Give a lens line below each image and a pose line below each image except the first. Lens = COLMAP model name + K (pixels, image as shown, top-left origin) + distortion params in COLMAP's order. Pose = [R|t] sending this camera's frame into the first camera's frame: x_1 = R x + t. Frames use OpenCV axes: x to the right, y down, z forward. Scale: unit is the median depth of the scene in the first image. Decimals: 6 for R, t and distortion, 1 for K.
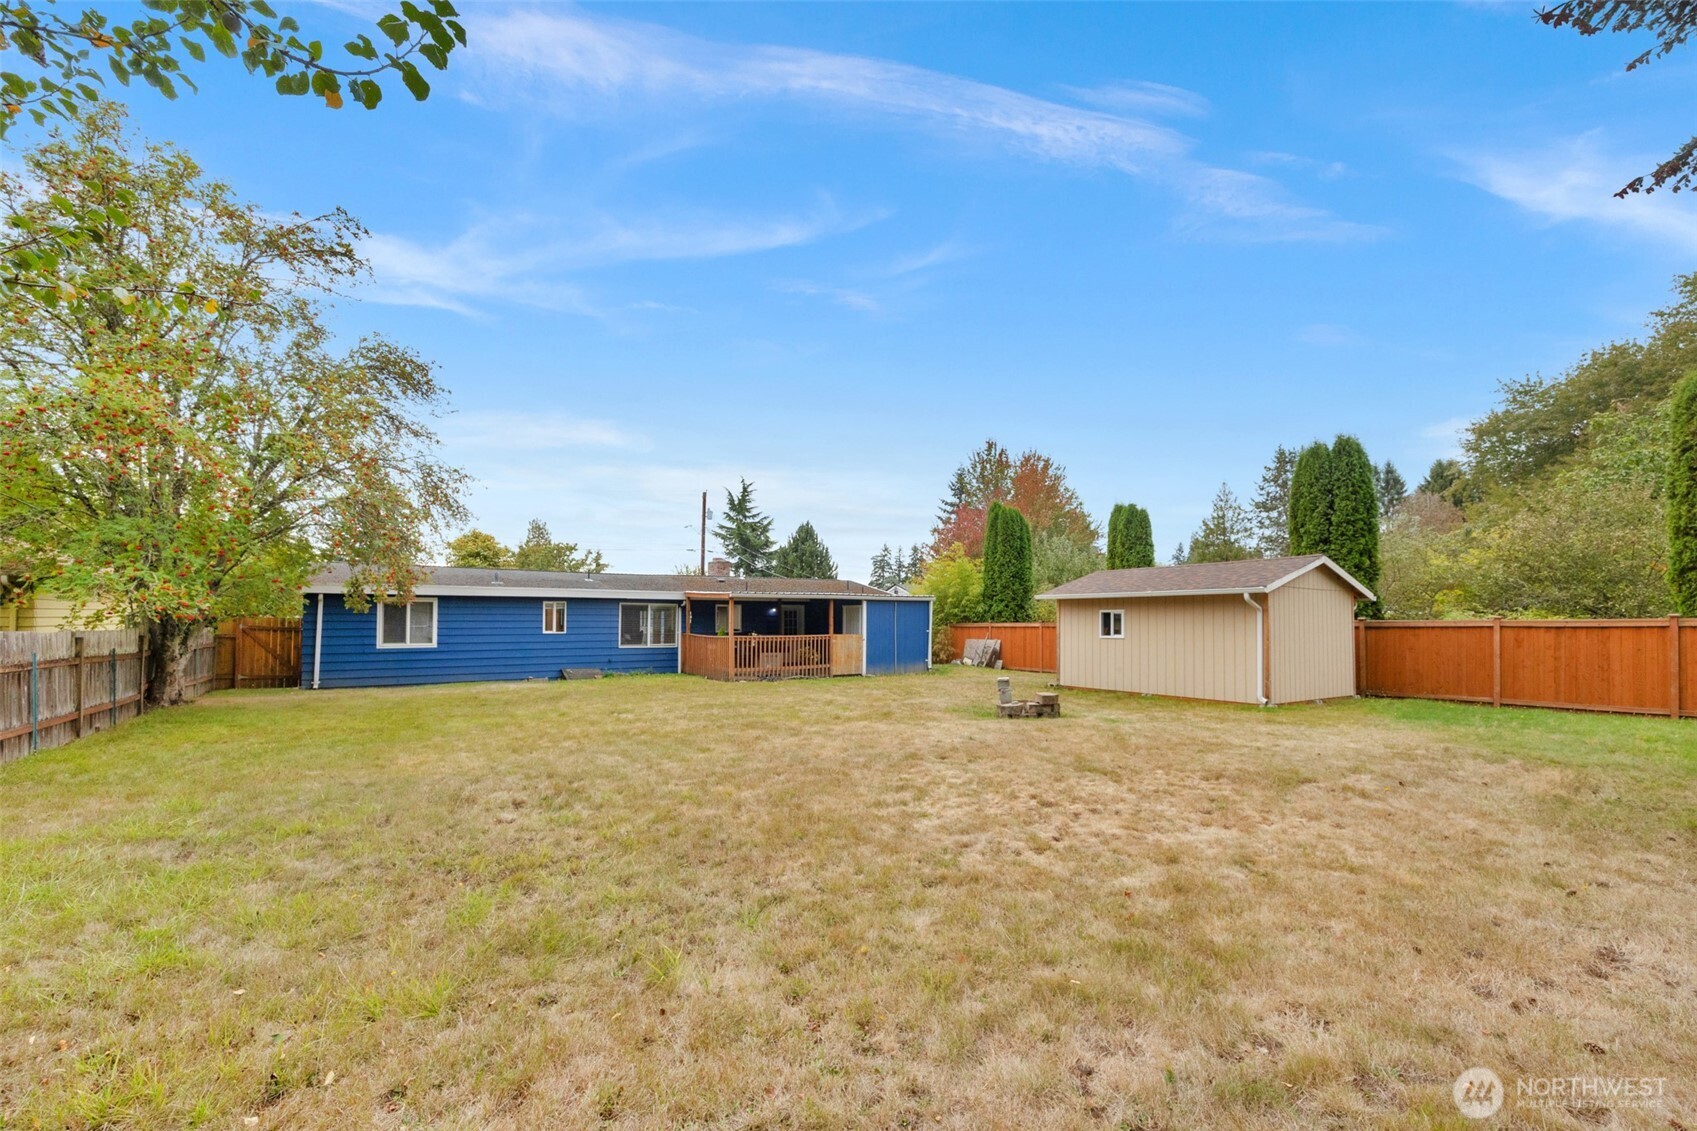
lens RADIAL K [[686.7, 0, 847.2], [0, 686.7, 546.7], [0, 0, 1]] dist [-0.000221, -0.000057]
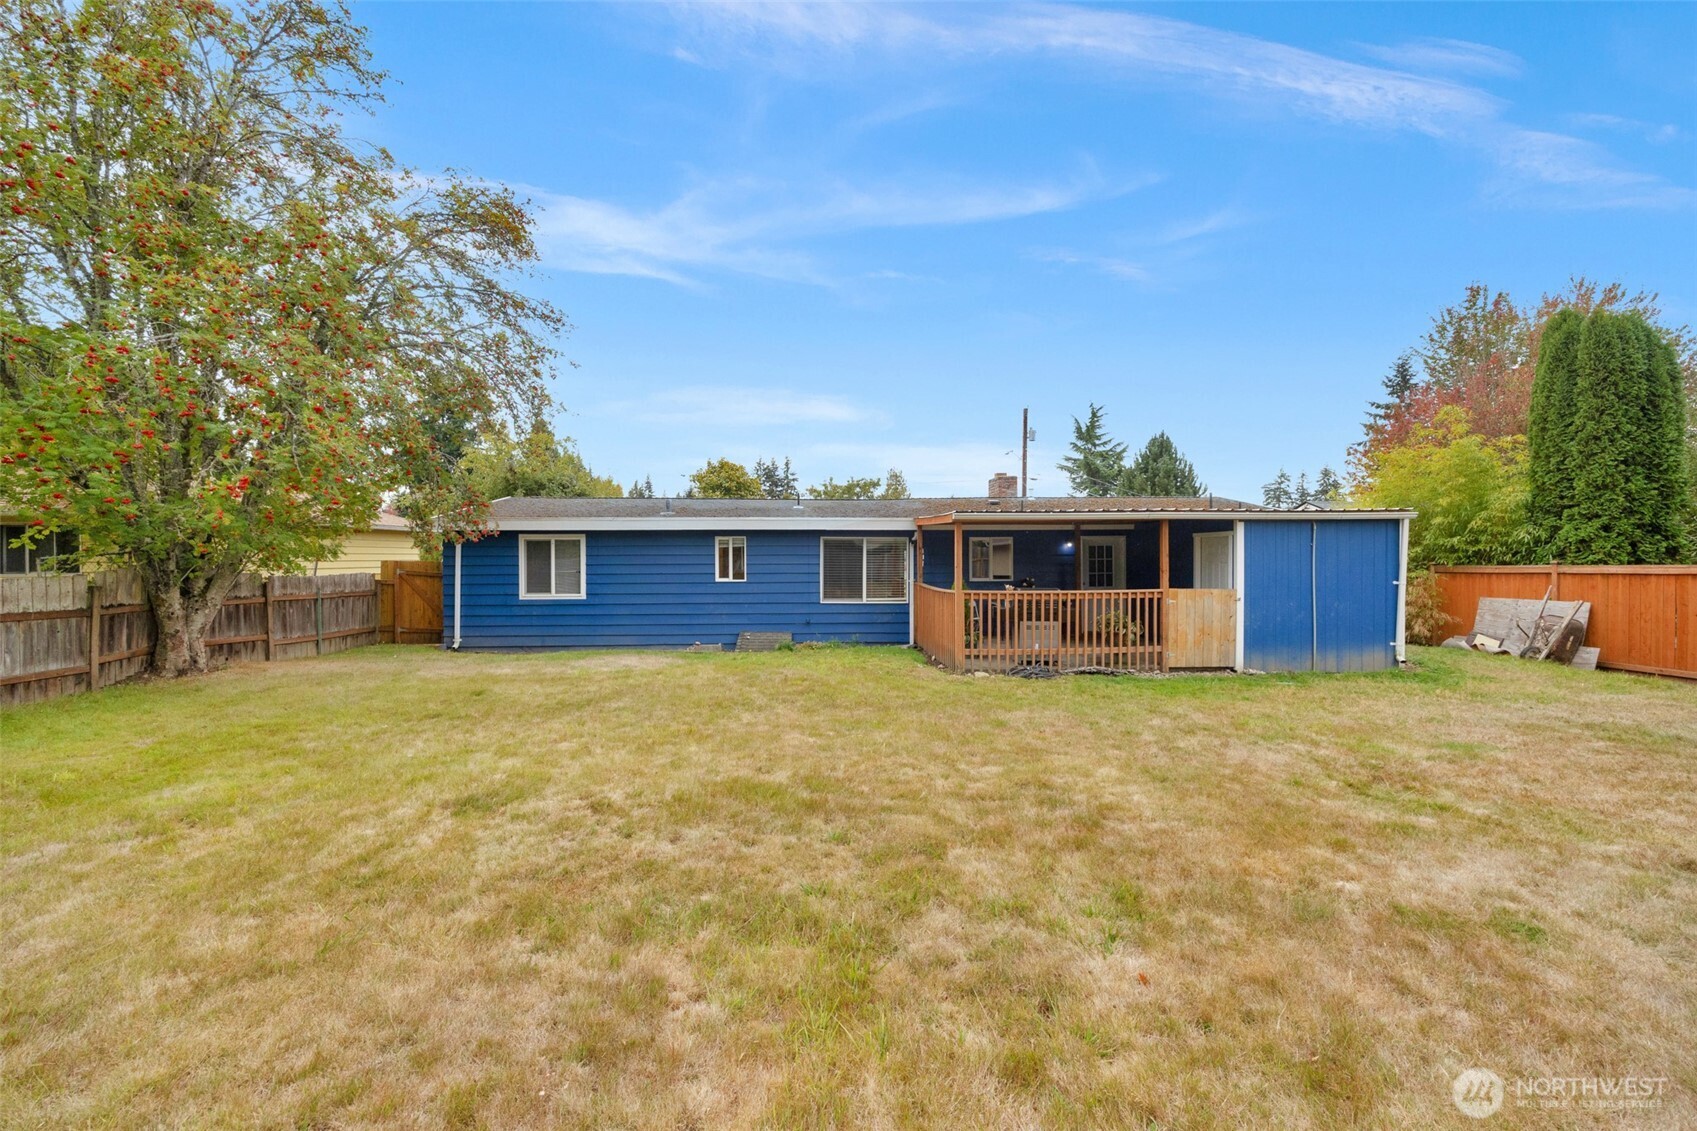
lens RADIAL K [[671.0, 0, 852.1], [0, 671.0, 558.2], [0, 0, 1]] dist [0.000603, 0.000376]
pose [[0.870754, -0.006799, -0.491672, 0.016413], [0.056627, 0.994638, 0.086533, 0.039375], [0.488448, -0.103190, 0.866470, 0.368098]]
